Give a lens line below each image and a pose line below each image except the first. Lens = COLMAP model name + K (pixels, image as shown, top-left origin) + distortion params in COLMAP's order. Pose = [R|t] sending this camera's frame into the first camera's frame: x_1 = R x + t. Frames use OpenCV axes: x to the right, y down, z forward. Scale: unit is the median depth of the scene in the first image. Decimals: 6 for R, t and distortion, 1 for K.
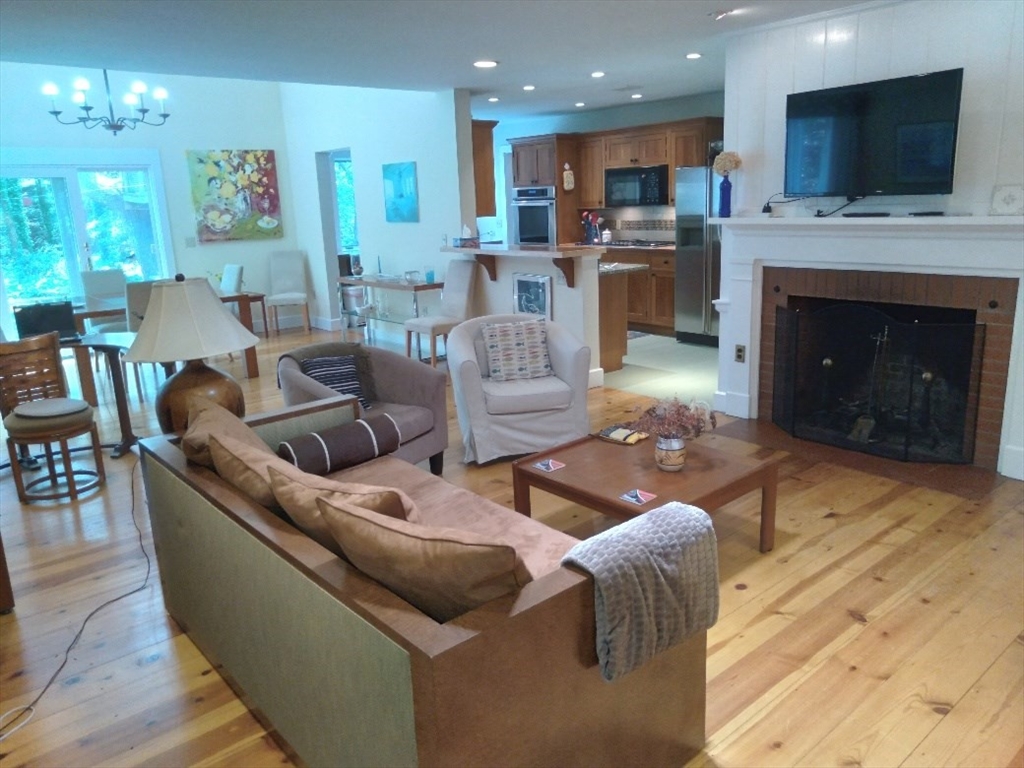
lens RADIAL K [[761.7, 0, 511.5], [0, 761.7, 386.1], [0, 0, 1]] dist [-0.035533, -0.003234]
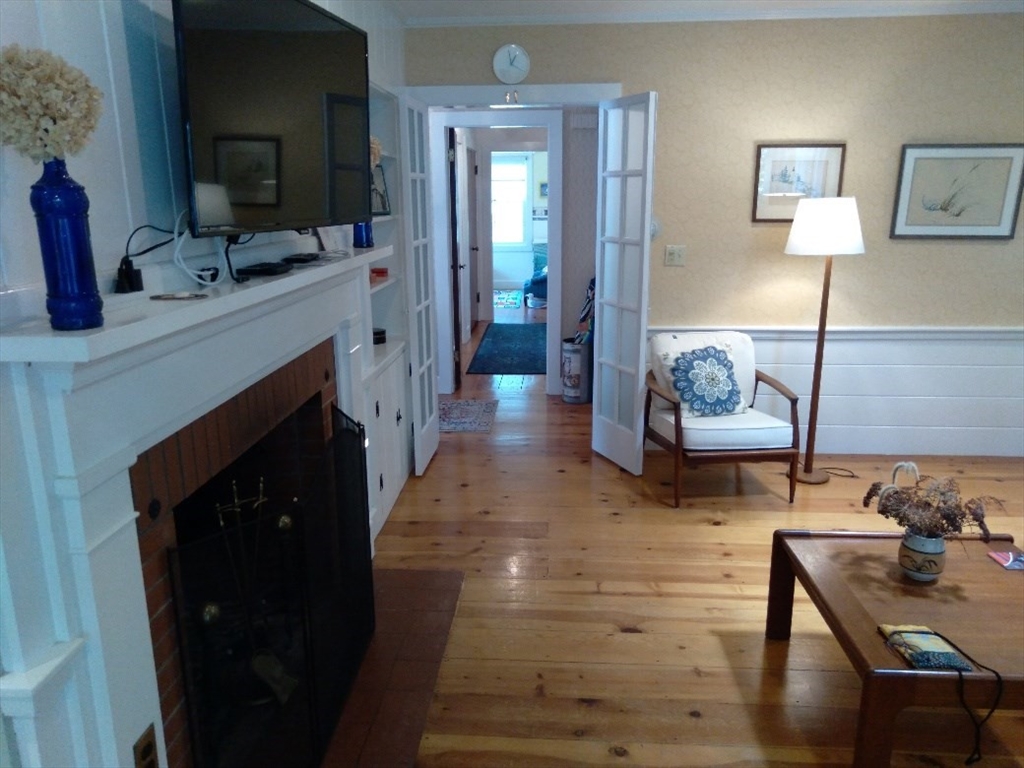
lens RADIAL K [[761.7, 0, 511.6], [0, 761.7, 387.5], [0, 0, 1]] dist [-0.035533, -0.003234]
pose [[-0.725116, -0.130116, 0.676223, 0.007194], [0.190299, 0.905884, 0.378365, -0.166466], [-0.661811, 0.403043, -0.632110, 0.656208]]
